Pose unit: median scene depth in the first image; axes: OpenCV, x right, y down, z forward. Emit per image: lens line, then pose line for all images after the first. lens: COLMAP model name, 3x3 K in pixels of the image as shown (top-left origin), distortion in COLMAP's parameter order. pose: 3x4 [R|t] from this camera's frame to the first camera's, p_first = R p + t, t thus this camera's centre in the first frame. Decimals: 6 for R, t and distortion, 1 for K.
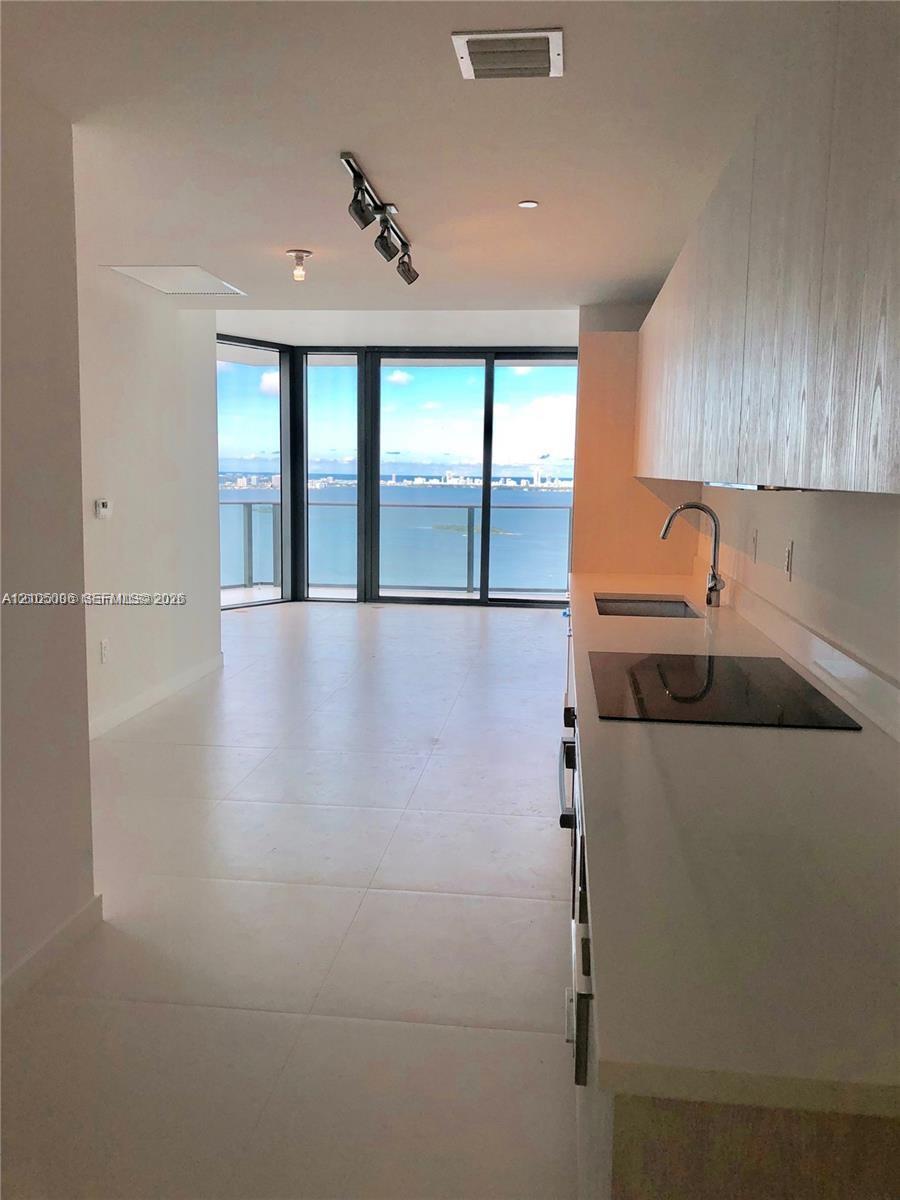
lens RADIAL K [[961.3, 0, 454.9], [0, 961.3, 600.8], [0, 0, 1]] dist [0.023833, -0.046818]
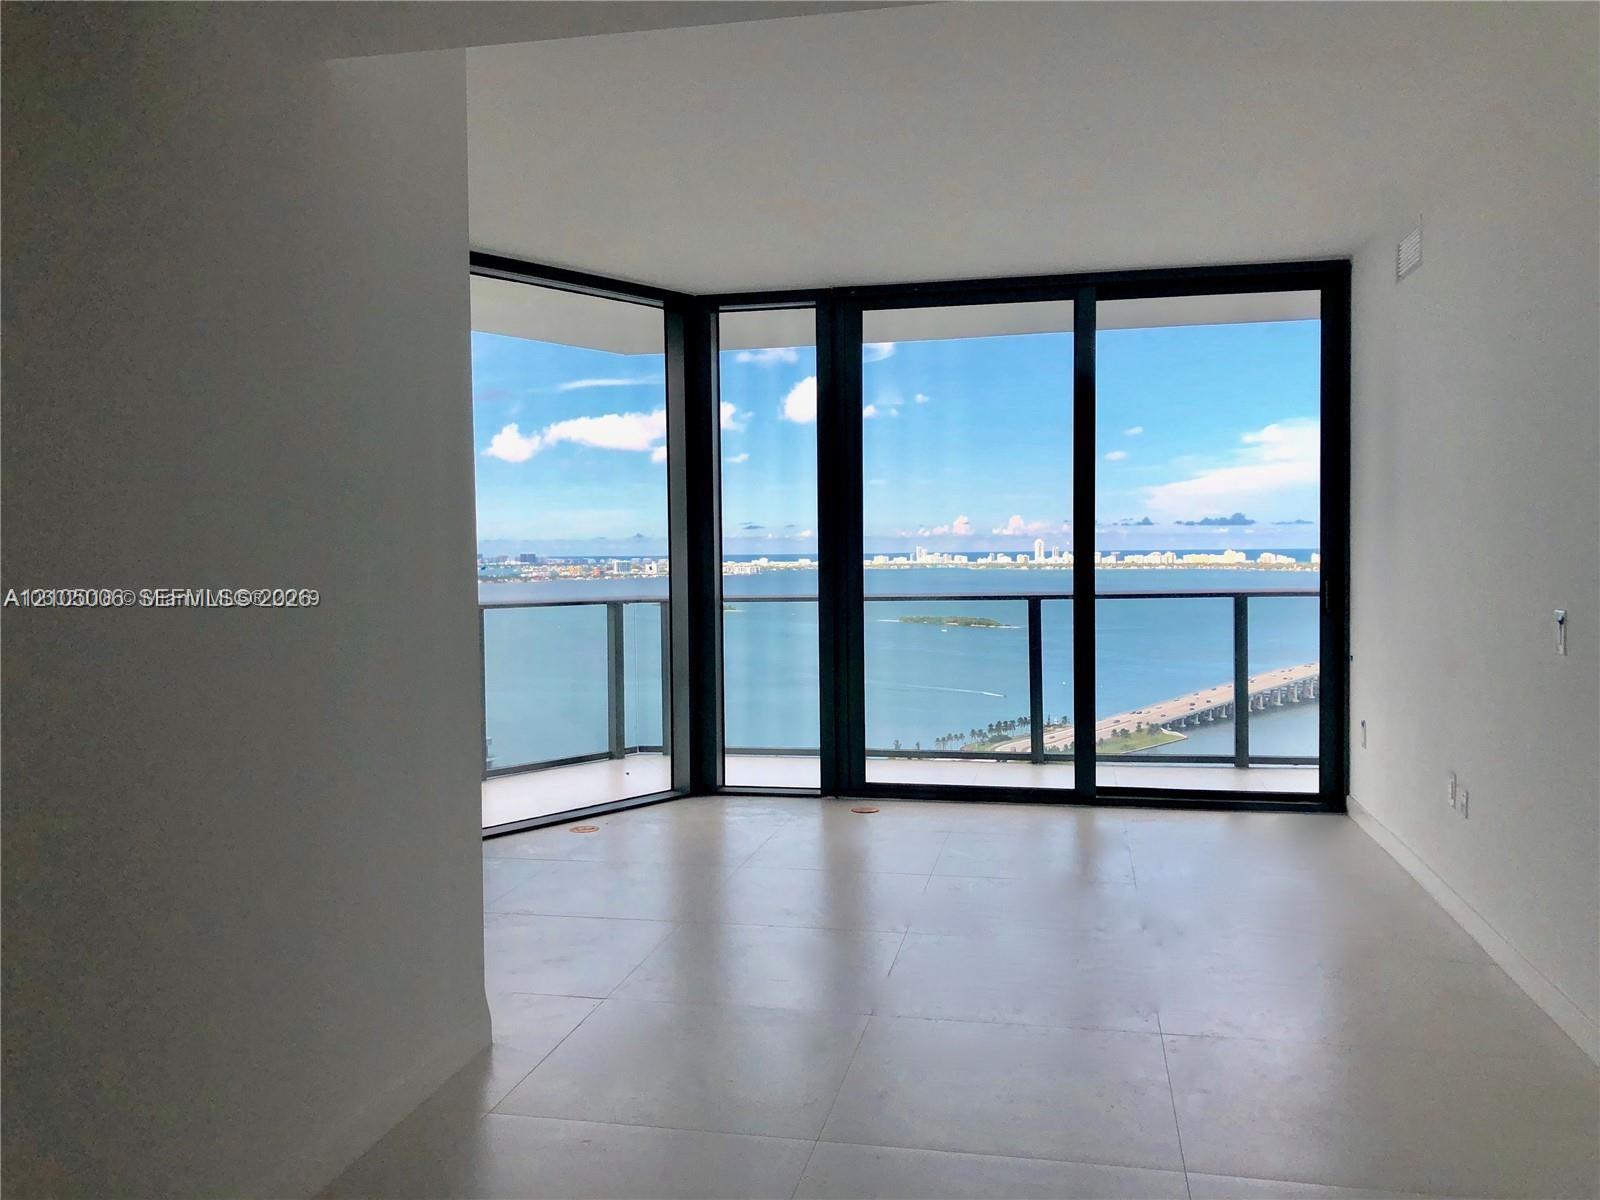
lens RADIAL K [[1281.7, 0, 800.9], [0, 1281.7, 606.3], [0, 0, 1]] dist [0.023833, -0.046818]
pose [[0.994730, -0.023825, -0.099725, -0.043266], [0.014928, 0.995917, -0.089030, -0.036520], [0.101439, 0.087072, 0.991024, 0.329107]]
